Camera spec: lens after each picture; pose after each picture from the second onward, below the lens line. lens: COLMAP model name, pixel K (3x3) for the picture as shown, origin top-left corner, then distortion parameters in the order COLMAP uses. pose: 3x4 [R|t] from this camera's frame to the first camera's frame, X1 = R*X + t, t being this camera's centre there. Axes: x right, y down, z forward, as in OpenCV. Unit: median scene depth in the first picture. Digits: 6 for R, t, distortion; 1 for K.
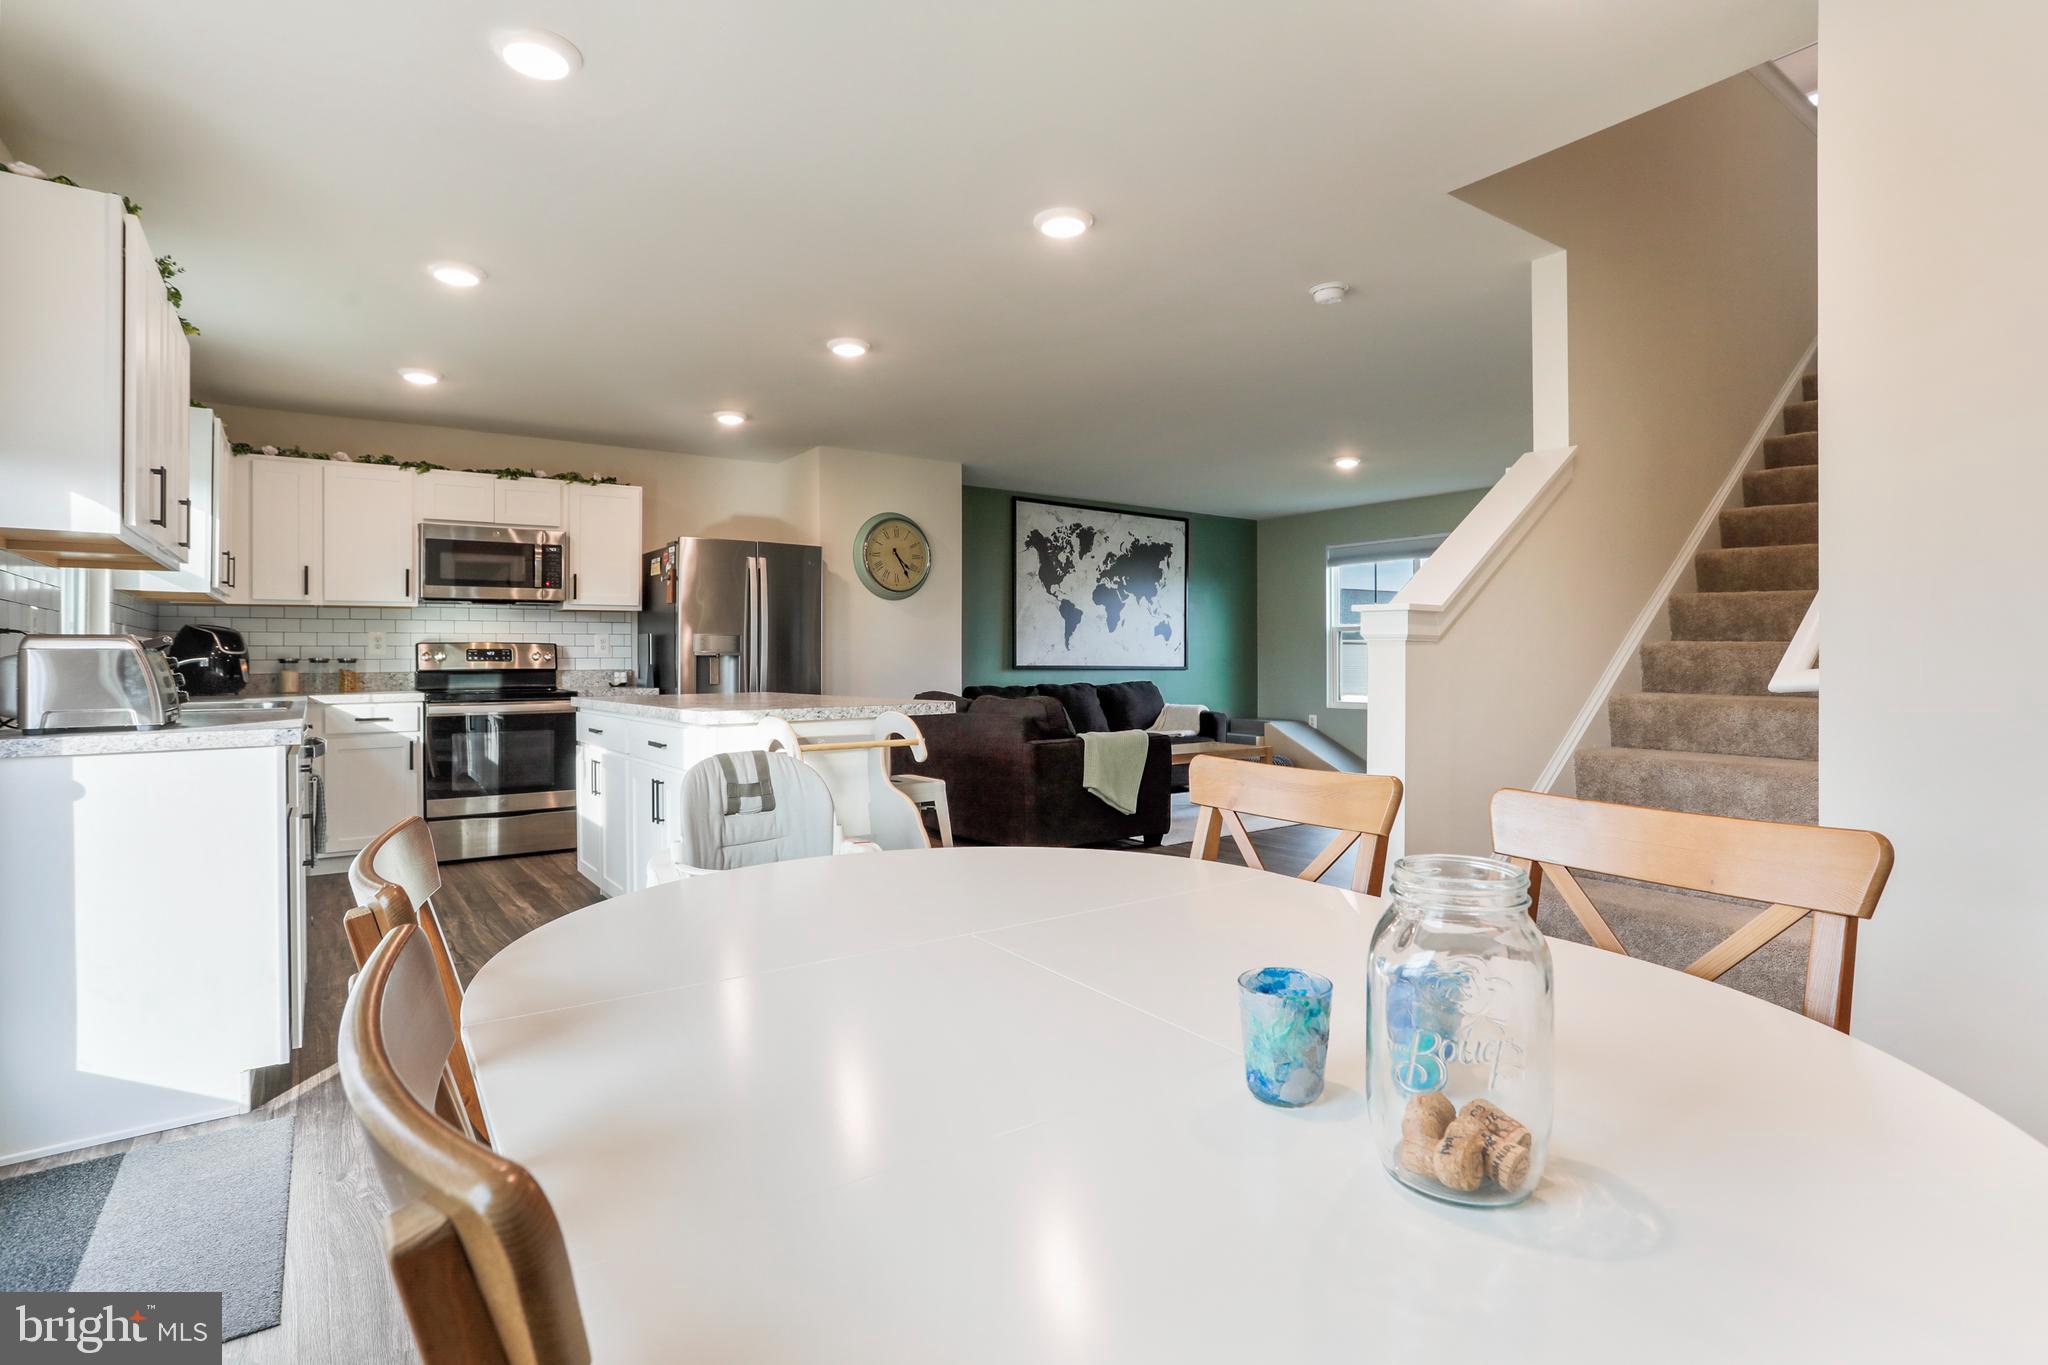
lens RADIAL K [[998.7, 0, 1002.4], [0, 998.7, 669.0], [0, 0, 1]] dist [-0.043992, 0.020211]
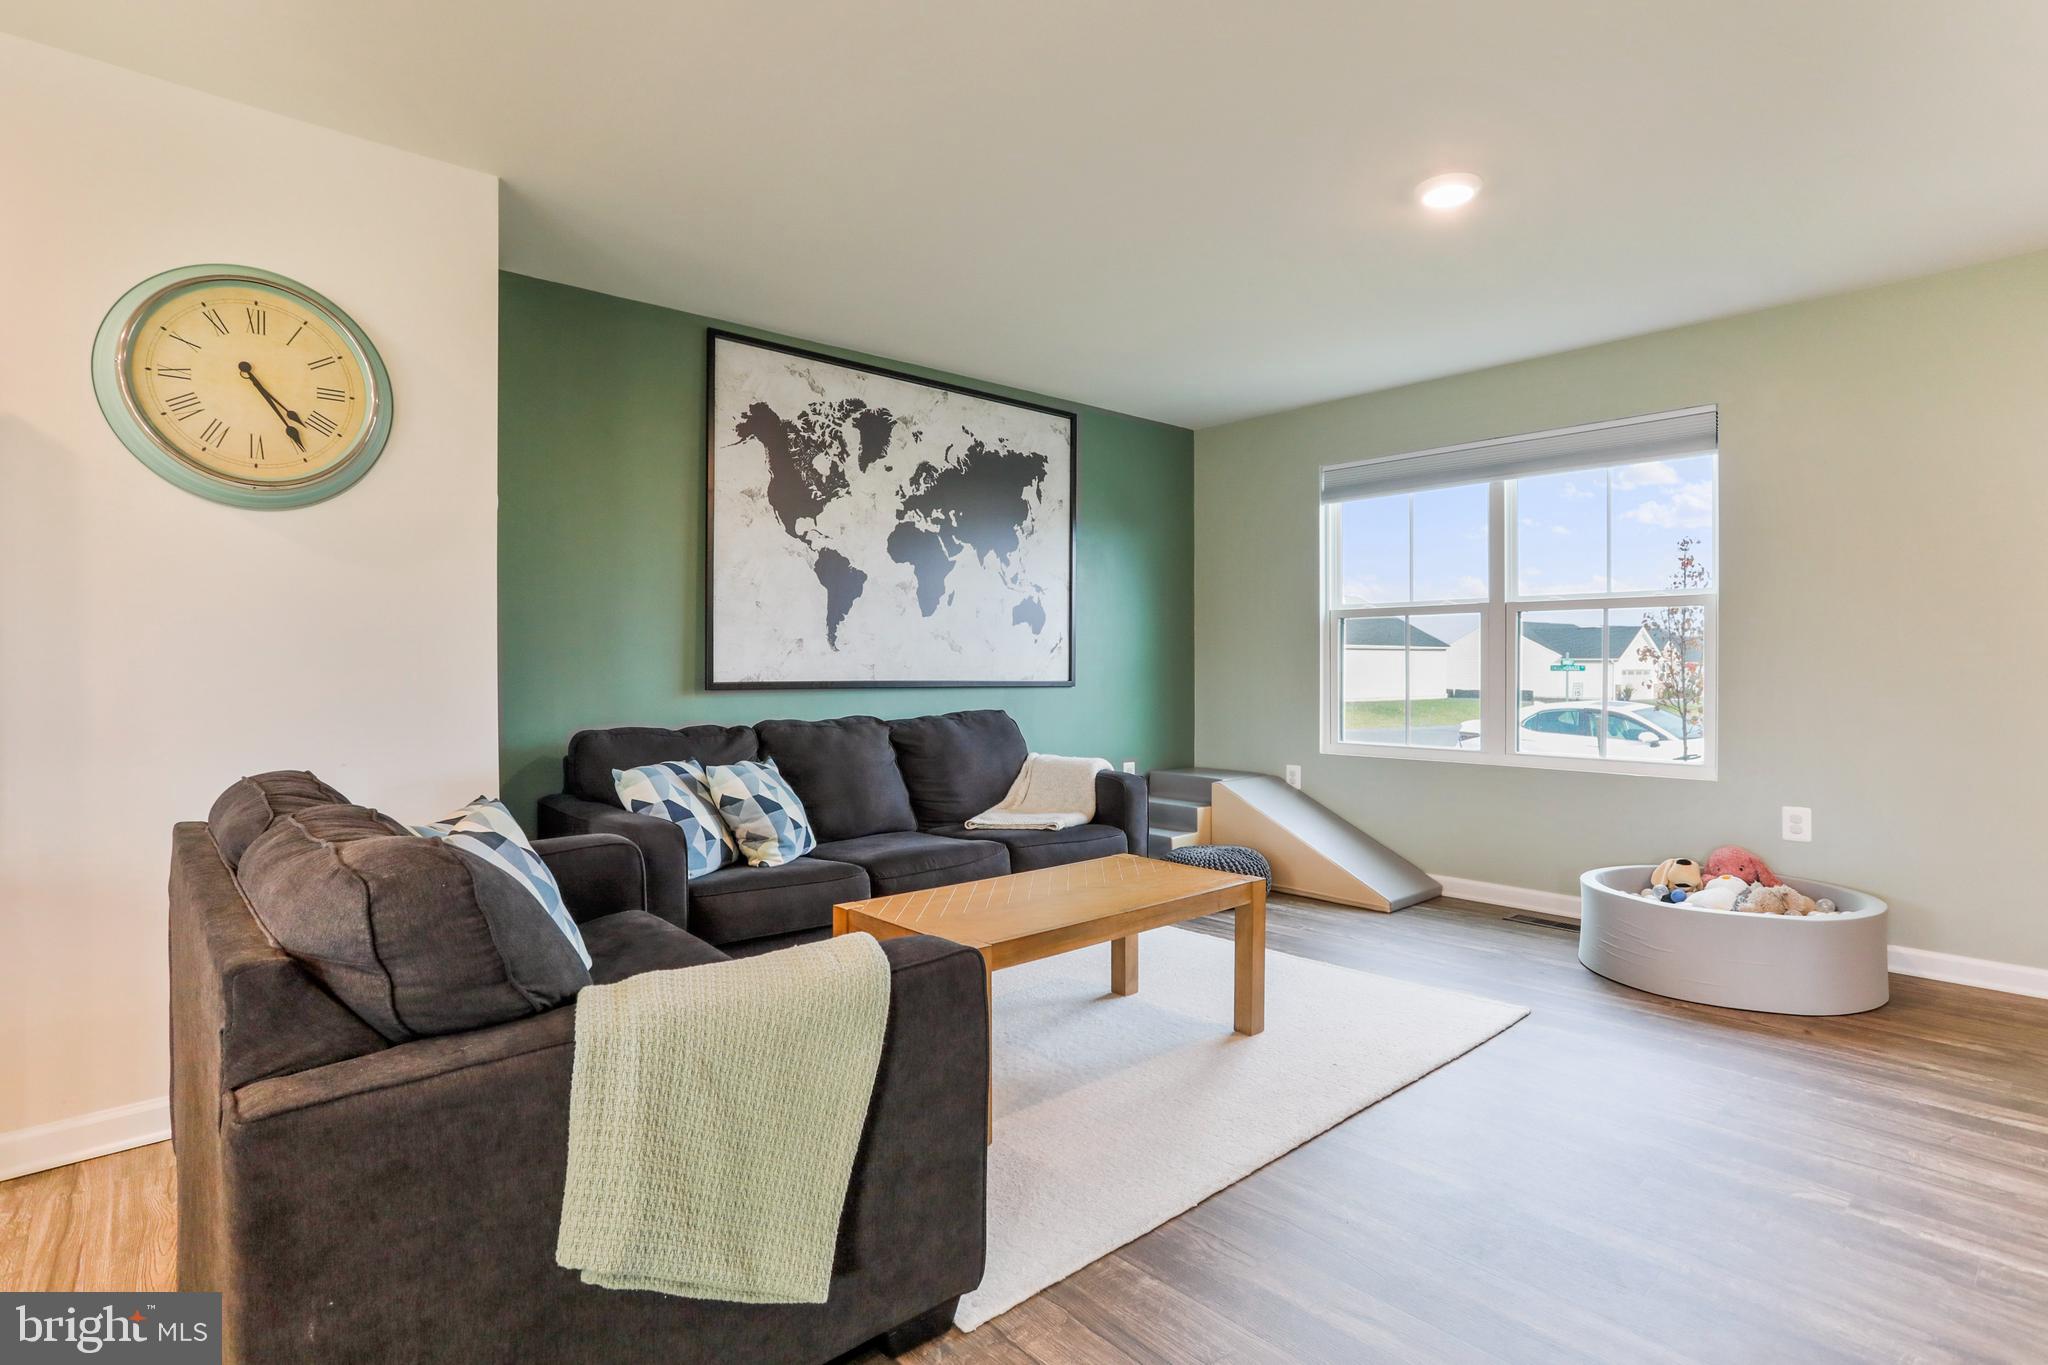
lens RADIAL K [[998.7, 0, 1018.4], [0, 998.7, 684.7], [0, 0, 1]] dist [-0.043992, 0.020211]
pose [[0.993823, -0.001903, 0.110959, 0.130776], [0.000373, 0.999905, 0.013806, -0.010827], [-0.110975, -0.013680, 0.993729, 0.633366]]
